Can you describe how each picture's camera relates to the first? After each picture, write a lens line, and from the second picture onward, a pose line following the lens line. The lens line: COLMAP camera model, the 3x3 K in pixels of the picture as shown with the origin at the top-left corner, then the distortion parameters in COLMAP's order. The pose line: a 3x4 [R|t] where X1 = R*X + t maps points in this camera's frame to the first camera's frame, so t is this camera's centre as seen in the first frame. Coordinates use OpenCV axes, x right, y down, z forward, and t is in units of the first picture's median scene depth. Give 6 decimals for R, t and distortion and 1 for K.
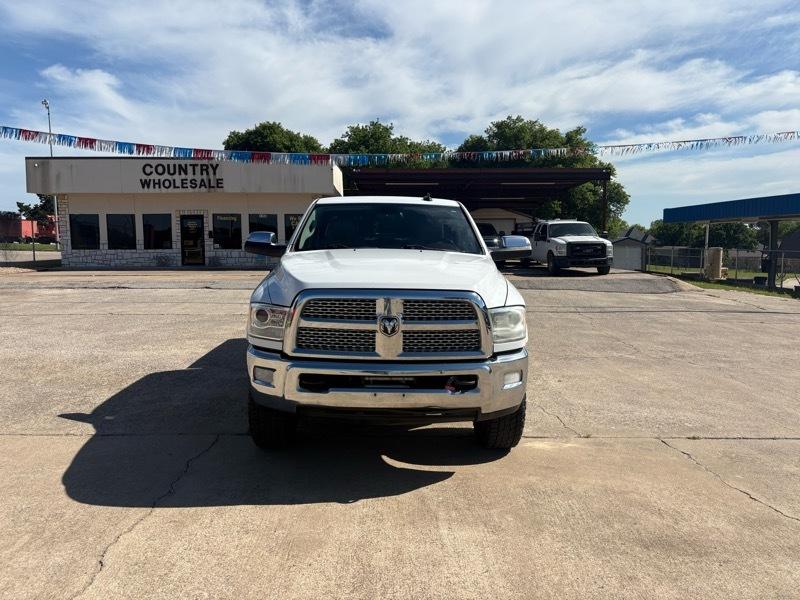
lens RADIAL K [[599.6, 0, 396.7], [0, 599.6, 299.7], [0, 0, 1]] dist [0.003071, -0.000848]
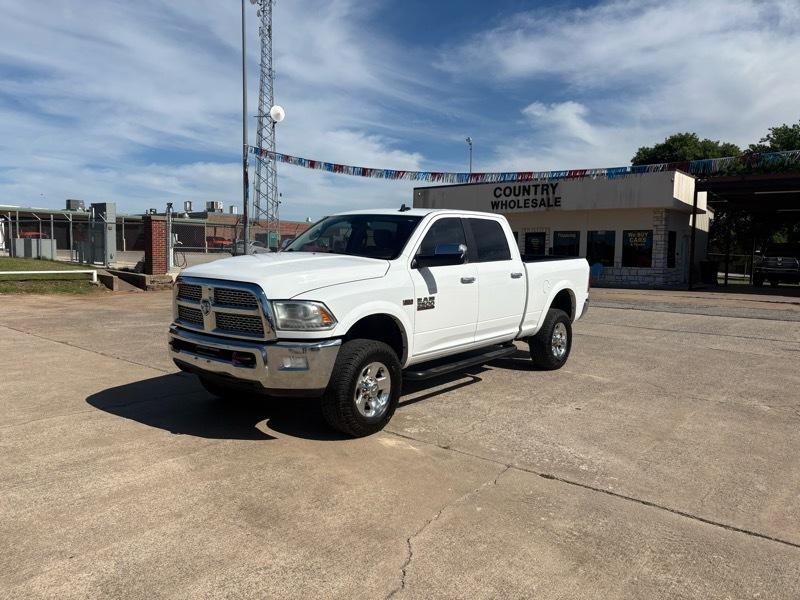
lens RADIAL K [[602.3, 0, 408.3], [0, 602.3, 303.6], [0, 0, 1]] dist [0.017052, 0.000789]
pose [[0.773801, 0.066352, -0.629944, 0.174899], [-0.082932, 0.996550, 0.003096, -0.000628], [0.627976, 0.049847, 0.776635, 0.037601]]
